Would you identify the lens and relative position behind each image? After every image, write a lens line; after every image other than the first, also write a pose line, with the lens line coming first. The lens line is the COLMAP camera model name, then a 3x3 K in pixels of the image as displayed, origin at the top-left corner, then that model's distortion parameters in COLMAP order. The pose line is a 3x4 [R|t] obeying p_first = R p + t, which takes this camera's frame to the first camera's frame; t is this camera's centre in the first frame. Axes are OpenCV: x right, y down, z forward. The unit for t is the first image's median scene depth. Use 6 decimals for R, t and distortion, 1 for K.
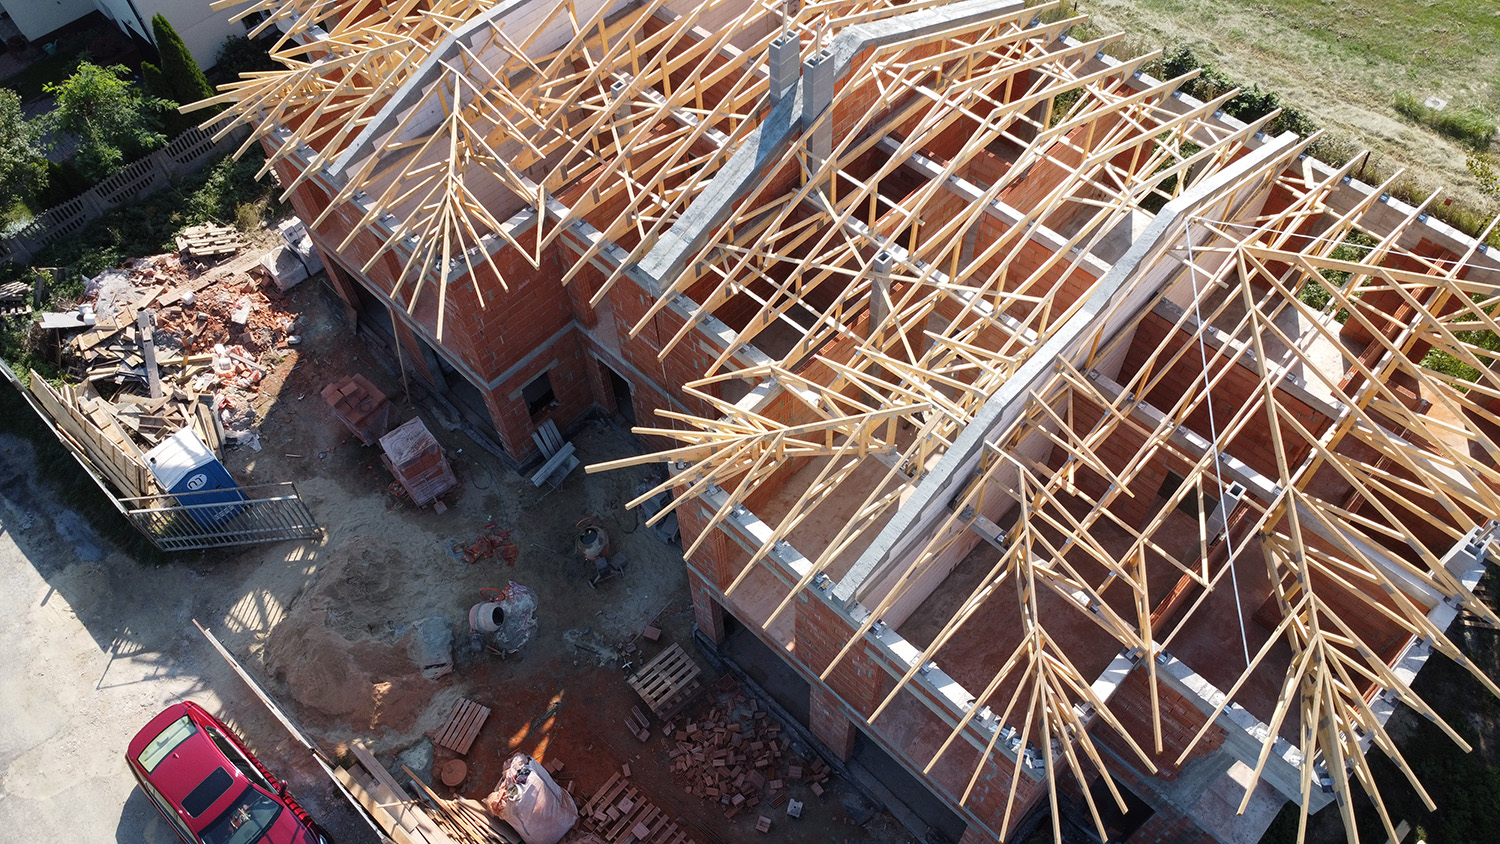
lens RADIAL K [[1087.9, 0, 750.0], [0, 1087.9, 422.0], [0, 0, 1]] dist [-0.023985, -0.011961]
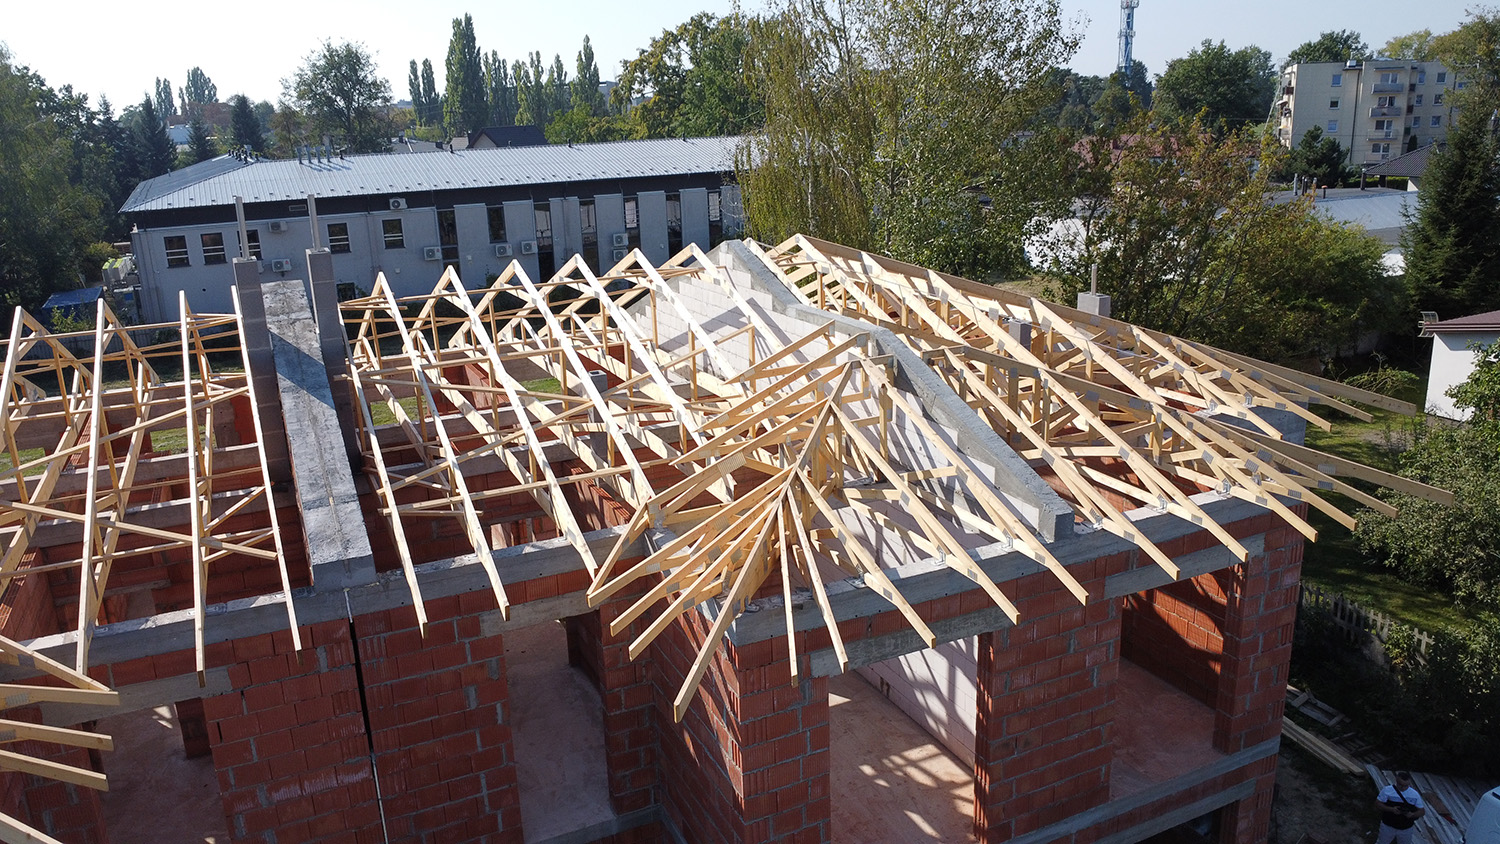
lens RADIAL K [[1087.9, 0, 750.0], [0, 1087.9, 422.0], [0, 0, 1]] dist [-0.023985, -0.011961]
pose [[0.350130, -0.237205, 0.906169, -0.385322], [0.784556, 0.602781, -0.145352, 0.044012], [-0.511744, 0.761832, 0.397152, 0.500428]]
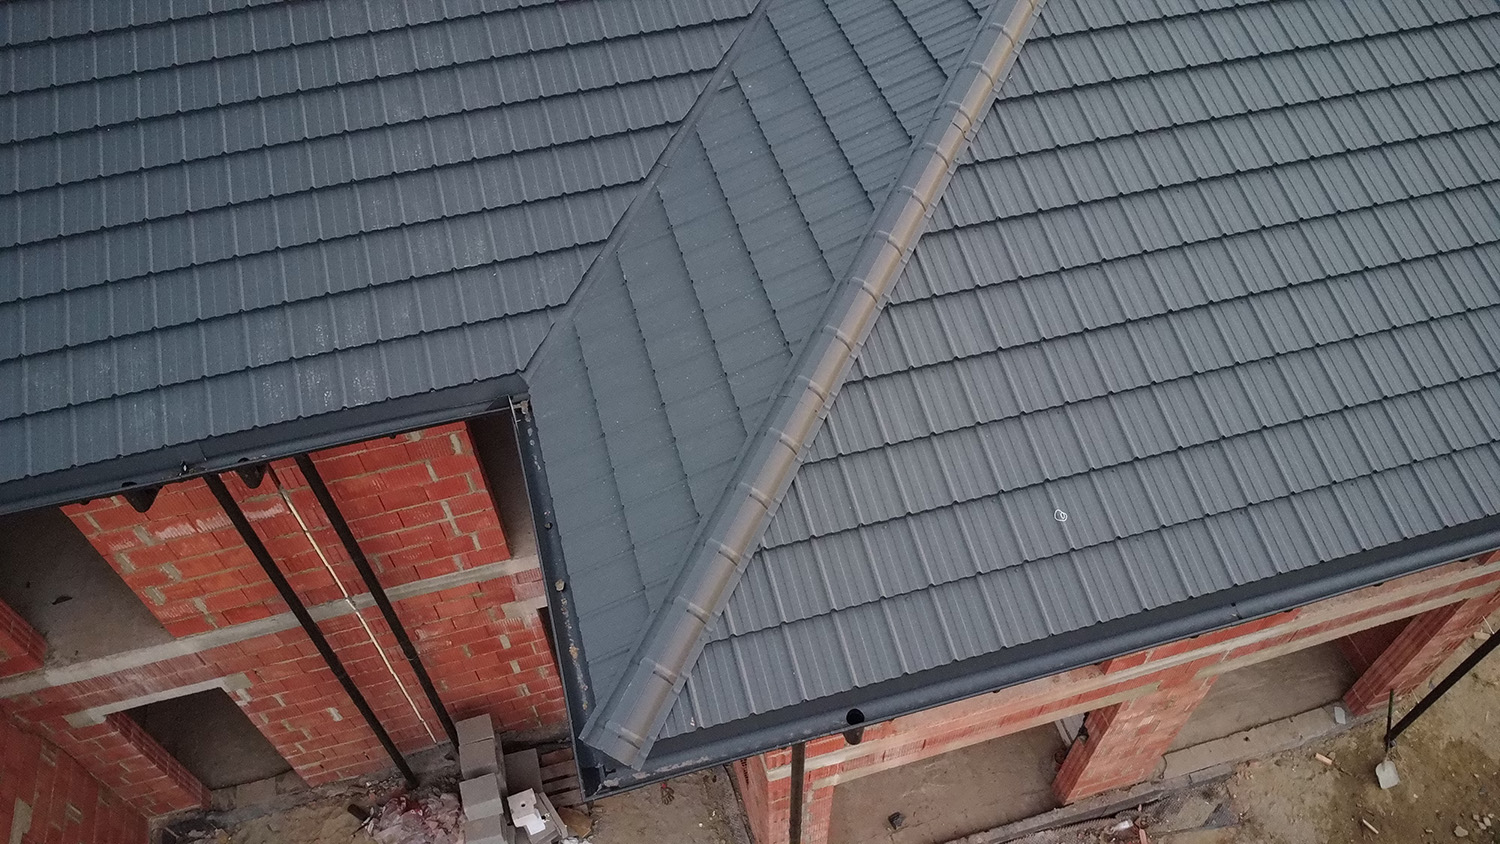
lens RADIAL K [[1087.9, 0, 750.0], [0, 1087.9, 422.0], [0, 0, 1]] dist [-0.023985, -0.011961]
pose [[0.502511, -0.652900, 0.566749, -0.170307], [0.713132, 0.683625, 0.155240, -0.024273], [-0.488800, 0.326157, 0.809133, 0.521456]]
